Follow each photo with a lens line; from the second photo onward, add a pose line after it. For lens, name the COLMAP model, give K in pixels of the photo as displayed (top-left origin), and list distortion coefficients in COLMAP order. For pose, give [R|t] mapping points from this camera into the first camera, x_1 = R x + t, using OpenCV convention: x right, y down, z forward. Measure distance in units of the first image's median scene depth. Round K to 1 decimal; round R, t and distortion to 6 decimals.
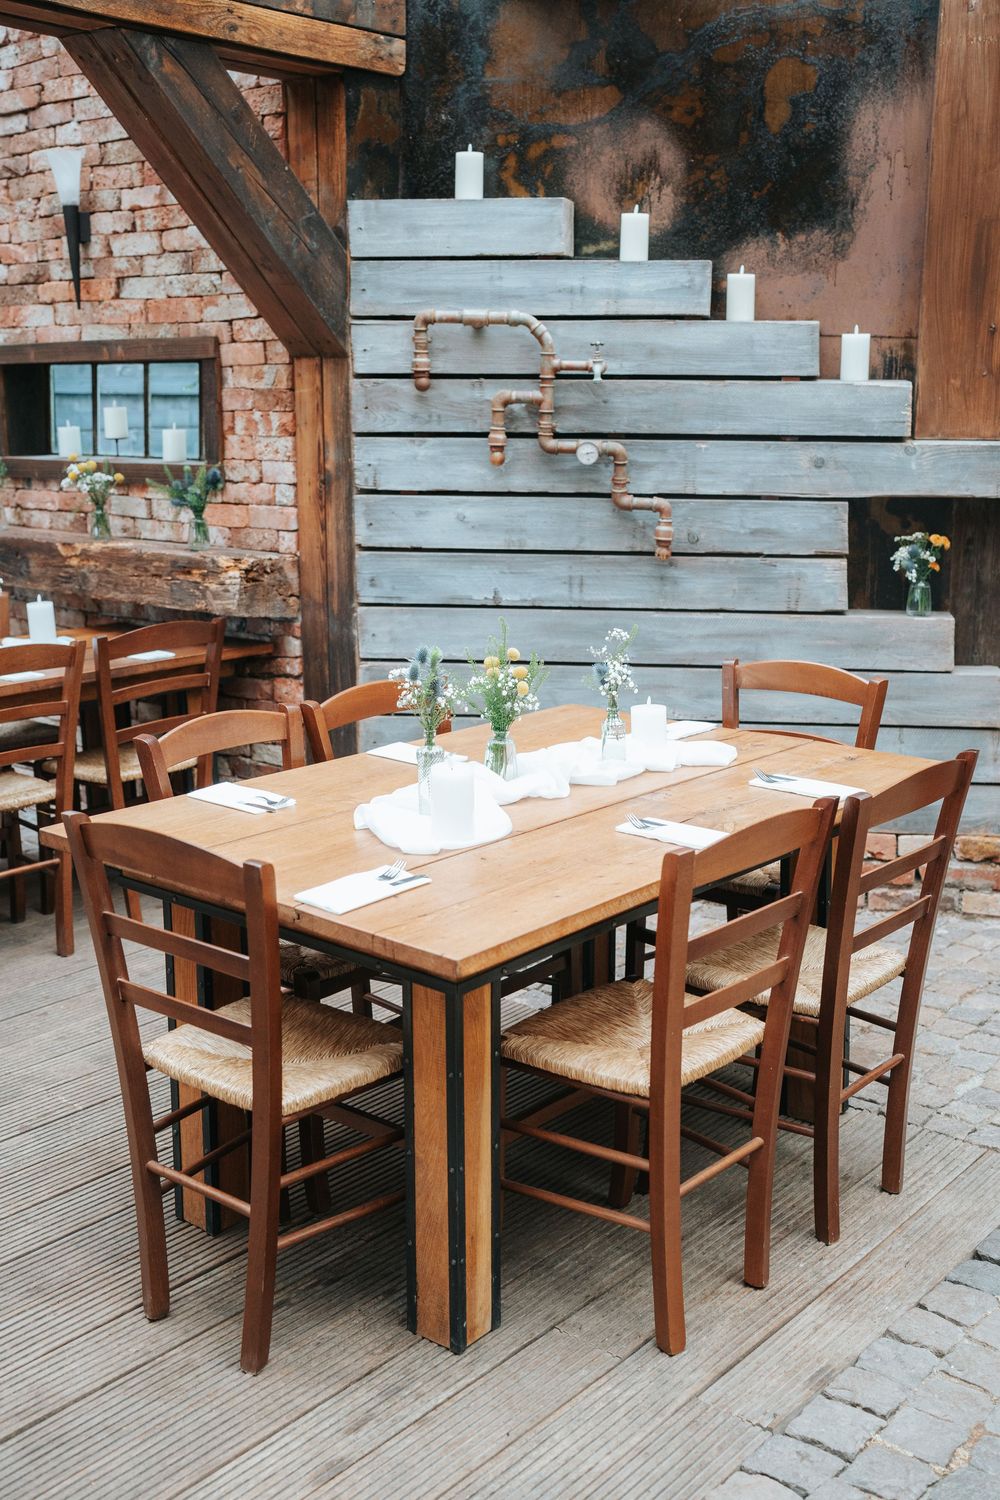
lens RADIAL K [[1696.4, 0, 500.0], [0, 1696.4, 750.0], [0, 0, 1]] dist [-0.076525, 0.258100]
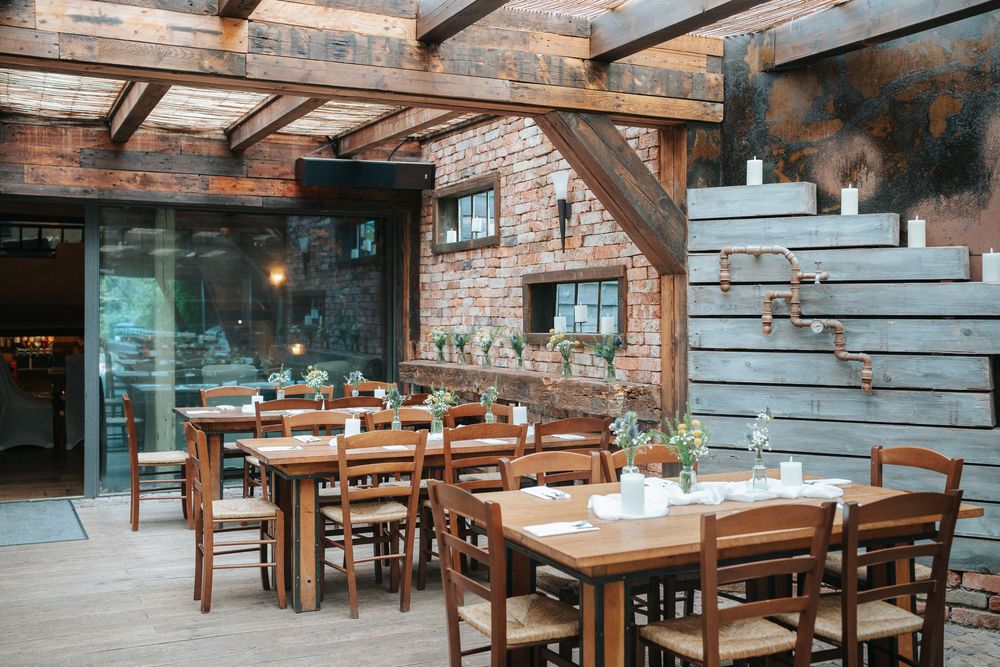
lens RADIAL K [[1130.9, 0, 499.8], [0, 1130.9, 313.7], [0, 0, 1]] dist [-0.076525, 0.258100]
pose [[0.906077, -0.003363, -0.423100, 0.236523], [-0.088939, 0.976113, -0.198224, 0.061901], [0.413660, 0.217237, 0.884135, -0.122923]]
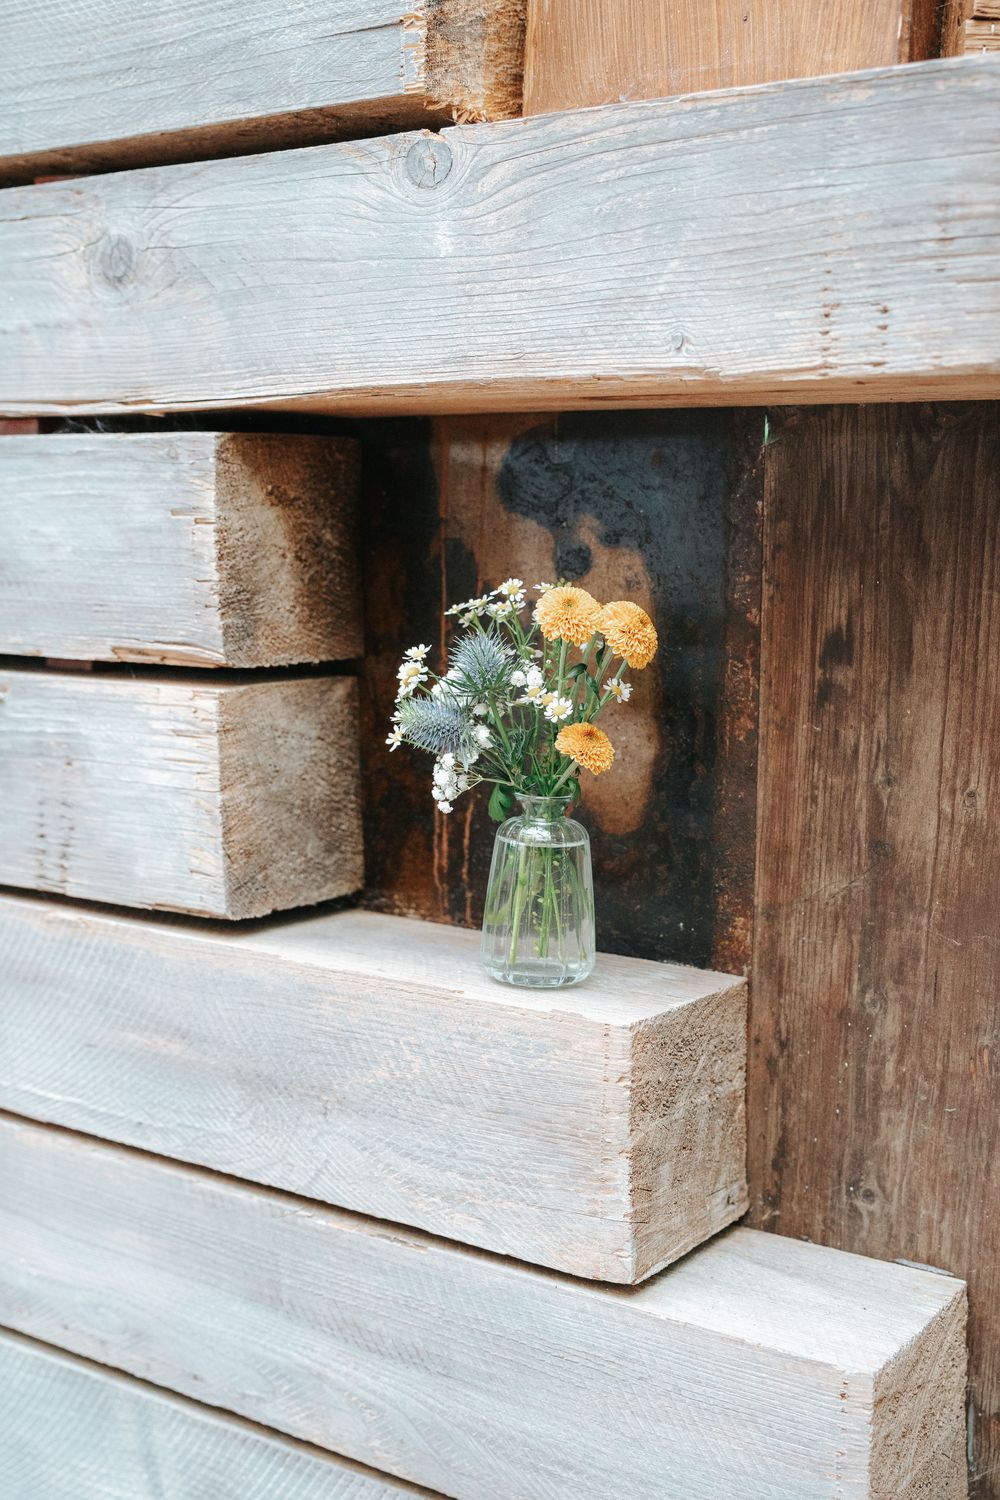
lens RADIAL K [[1696.4, 0, 500.0], [0, 1696.4, 750.0], [0, 0, 1]] dist [-0.076525, 0.258100]
pose [[0.903918, 0.073357, -0.421367, 0.335457], [-0.126784, 0.986859, -0.100173, -0.087441], [0.408482, 0.143971, 0.901341, 0.817912]]
